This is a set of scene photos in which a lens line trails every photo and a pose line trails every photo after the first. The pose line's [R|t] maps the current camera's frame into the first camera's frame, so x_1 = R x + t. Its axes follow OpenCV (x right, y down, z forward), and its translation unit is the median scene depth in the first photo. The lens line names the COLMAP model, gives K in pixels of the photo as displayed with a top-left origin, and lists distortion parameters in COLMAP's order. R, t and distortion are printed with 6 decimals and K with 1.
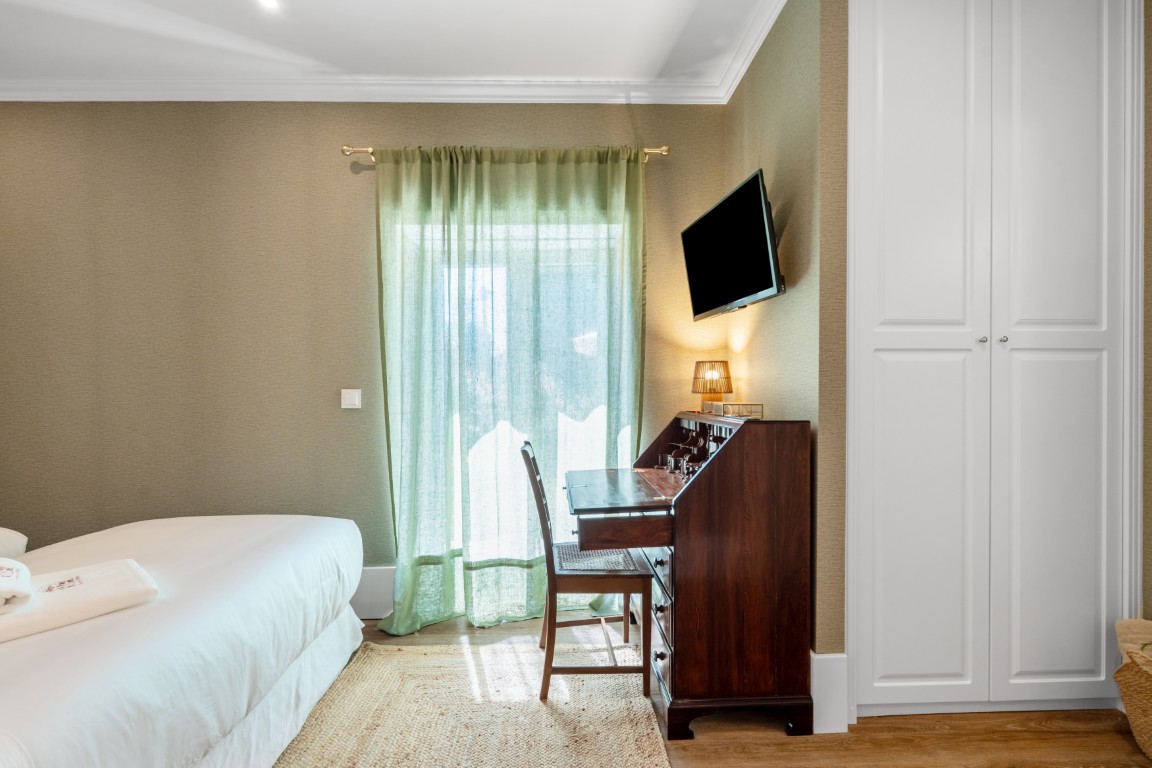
lens RADIAL K [[526.9, 0, 576.4], [0, 526.9, 393.5], [0, 0, 1]] dist [-0.014112, 0.000632]
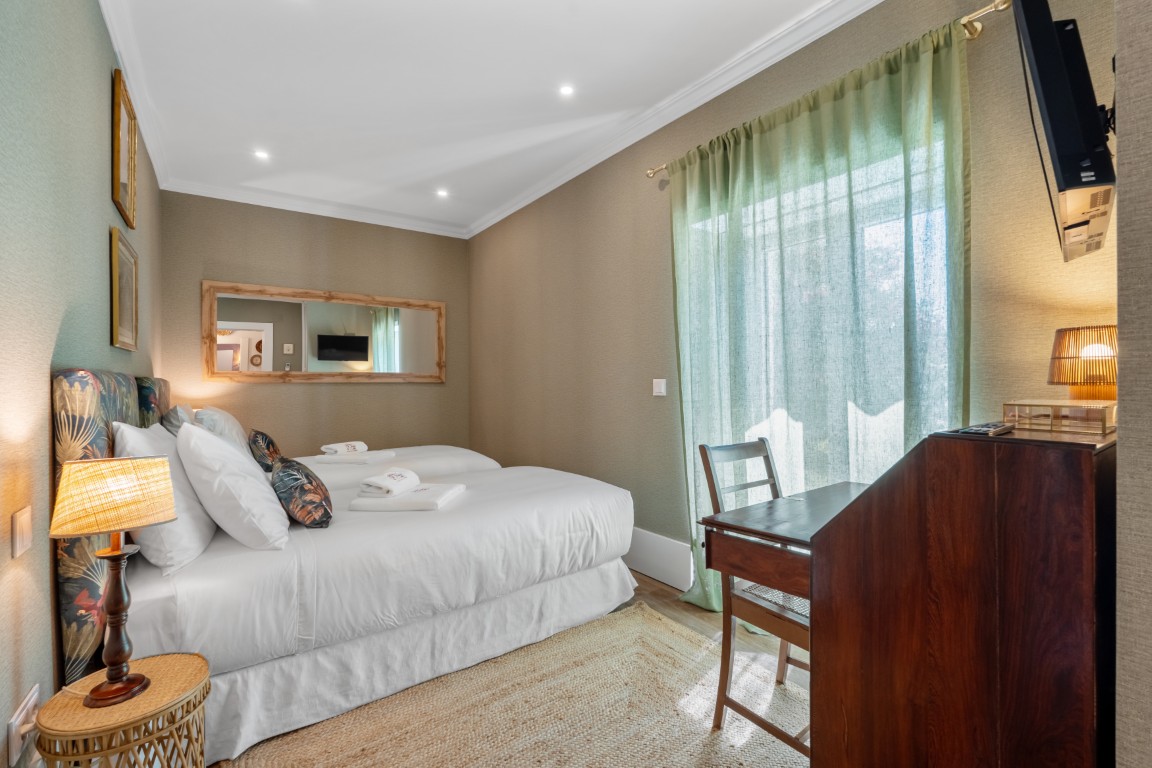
lens RADIAL K [[501.7, 0, 581.2], [0, 501.7, 374.3], [0, 0, 1]] dist [-0.008306, 0.001243]
pose [[0.562050, -0.011273, -0.827026, 0.387641], [0.003018, 0.999928, -0.011579, -0.006452], [0.827098, 0.004012, 0.562044, 0.247151]]
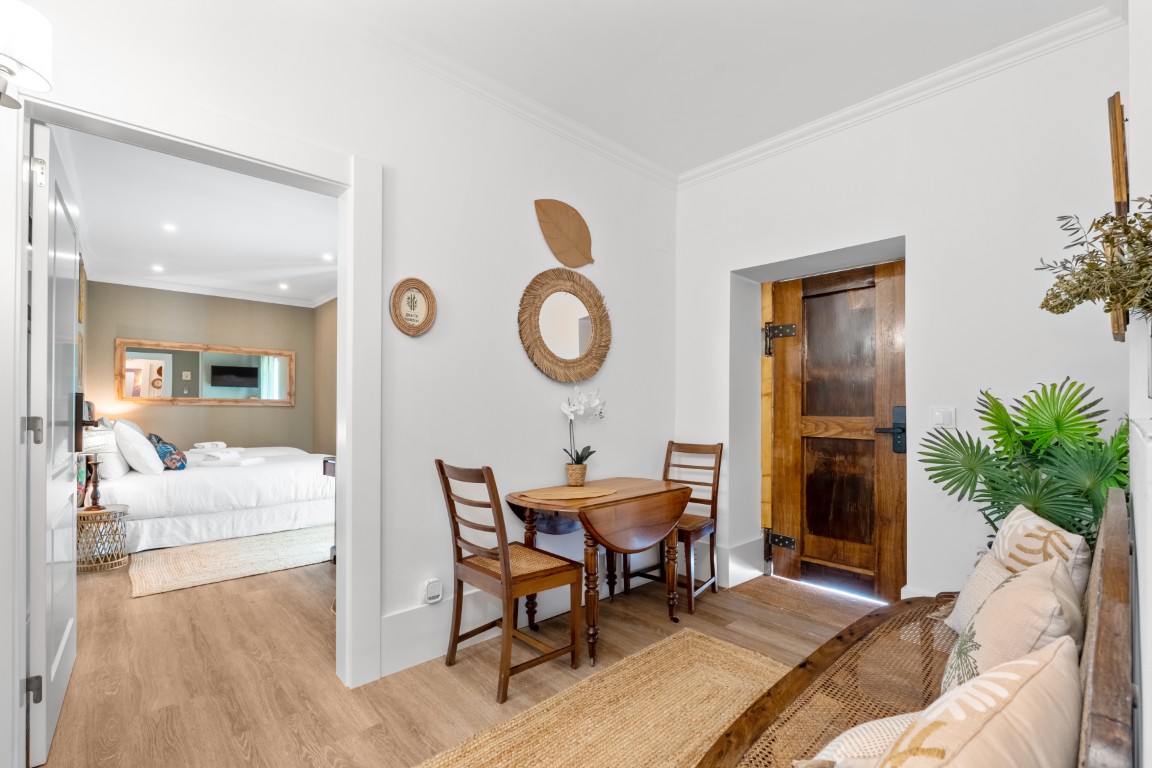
lens RADIAL K [[501.7, 0, 576.7], [0, 501.7, 400.4], [0, 0, 1]] dist [-0.008306, 0.001243]
pose [[0.656512, -0.001169, -0.754314, 1.651594], [-0.011589, 0.999865, -0.011636, -0.017807], [0.754226, 0.016381, 0.656410, 0.246908]]
